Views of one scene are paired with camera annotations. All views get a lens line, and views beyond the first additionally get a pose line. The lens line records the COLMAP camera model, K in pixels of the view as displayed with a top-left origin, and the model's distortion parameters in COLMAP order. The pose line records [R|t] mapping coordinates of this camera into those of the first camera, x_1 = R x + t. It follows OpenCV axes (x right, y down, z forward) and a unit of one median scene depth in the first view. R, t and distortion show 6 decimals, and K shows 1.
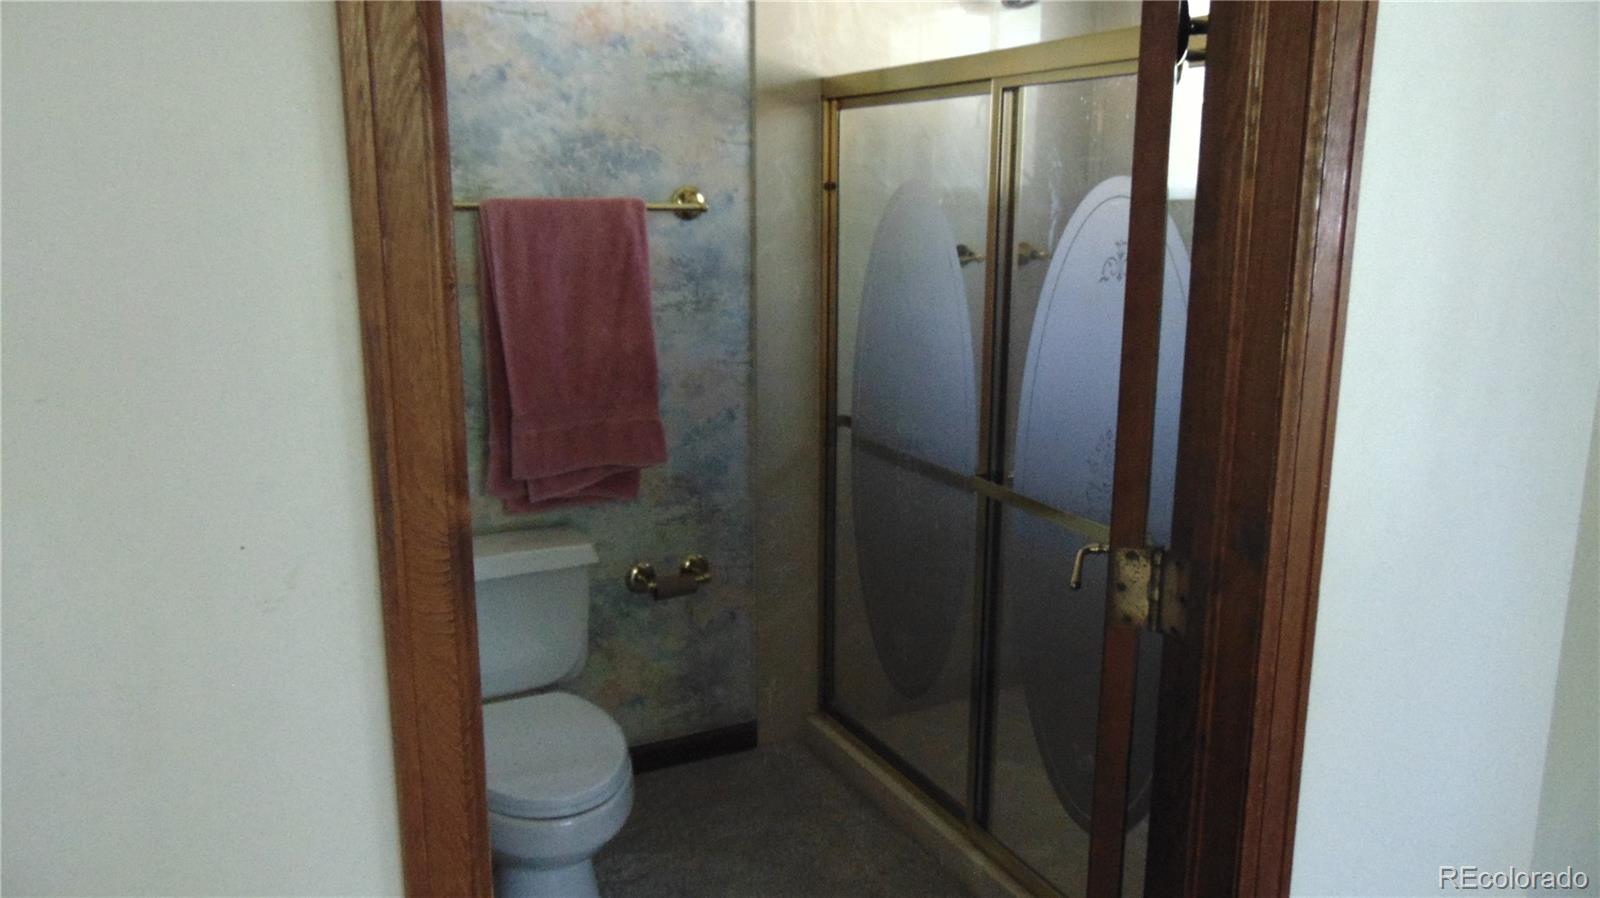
lens RADIAL K [[1169.8, 0, 800.0], [0, 1169.8, 449.0], [0, 0, 1]] dist [-0.018903, 0.063138]
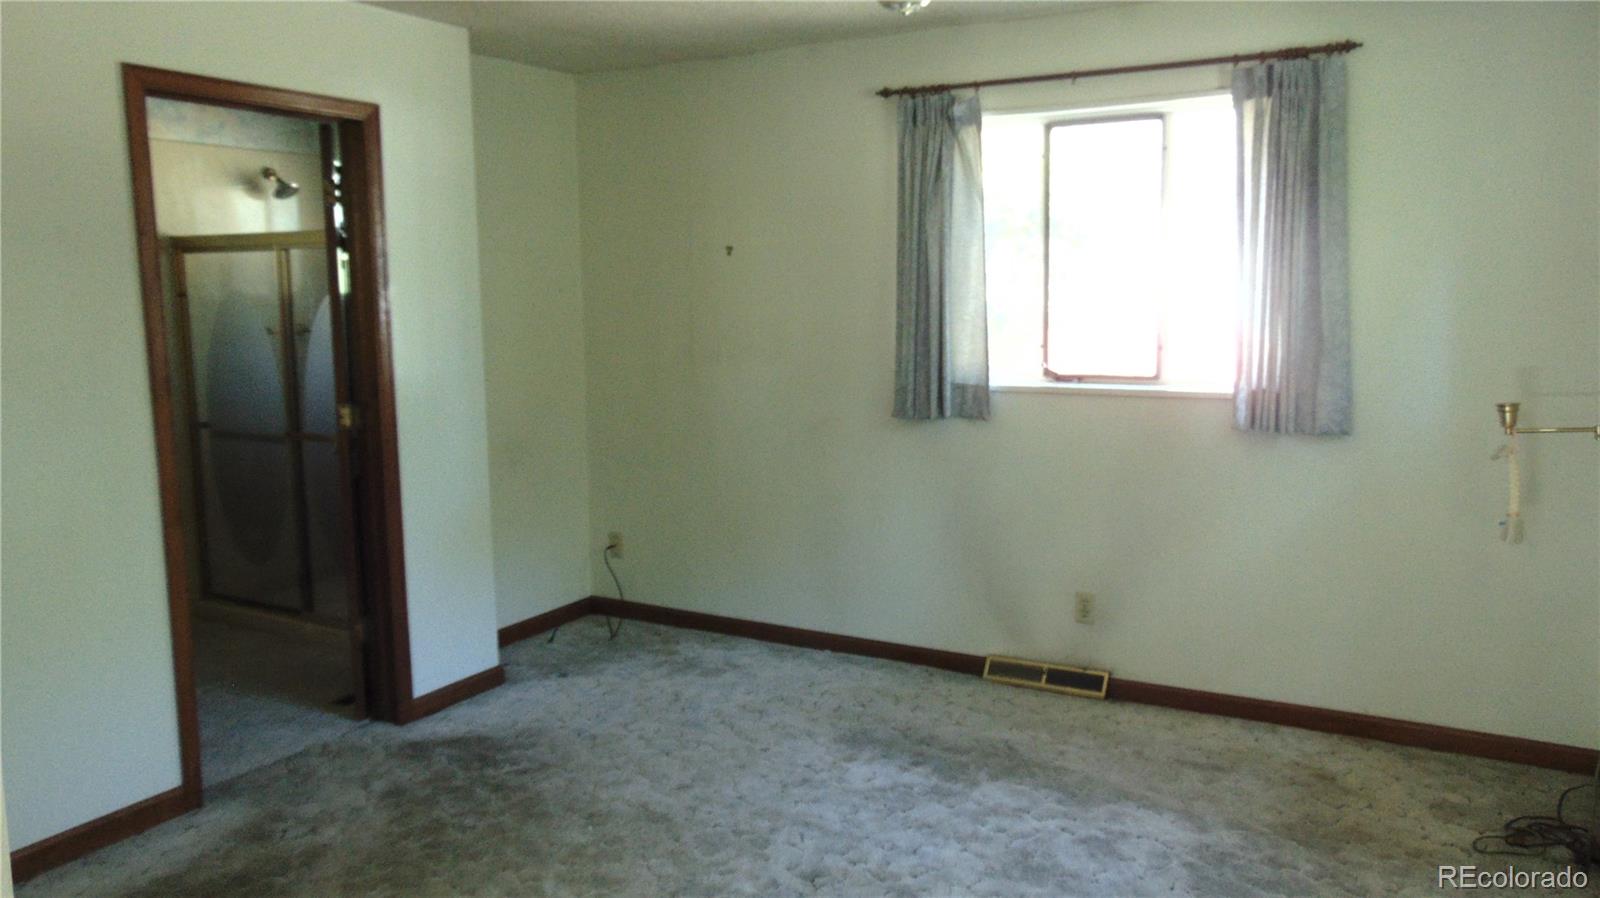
lens RADIAL K [[1169.8, 0, 800.0], [0, 1169.8, 449.0], [0, 0, 1]] dist [-0.018903, 0.063138]
pose [[0.837425, -0.081638, 0.540421, -0.196457], [0.136311, 0.988733, -0.061862, 0.288352], [-0.529281, 0.125470, 0.839118, -1.138726]]
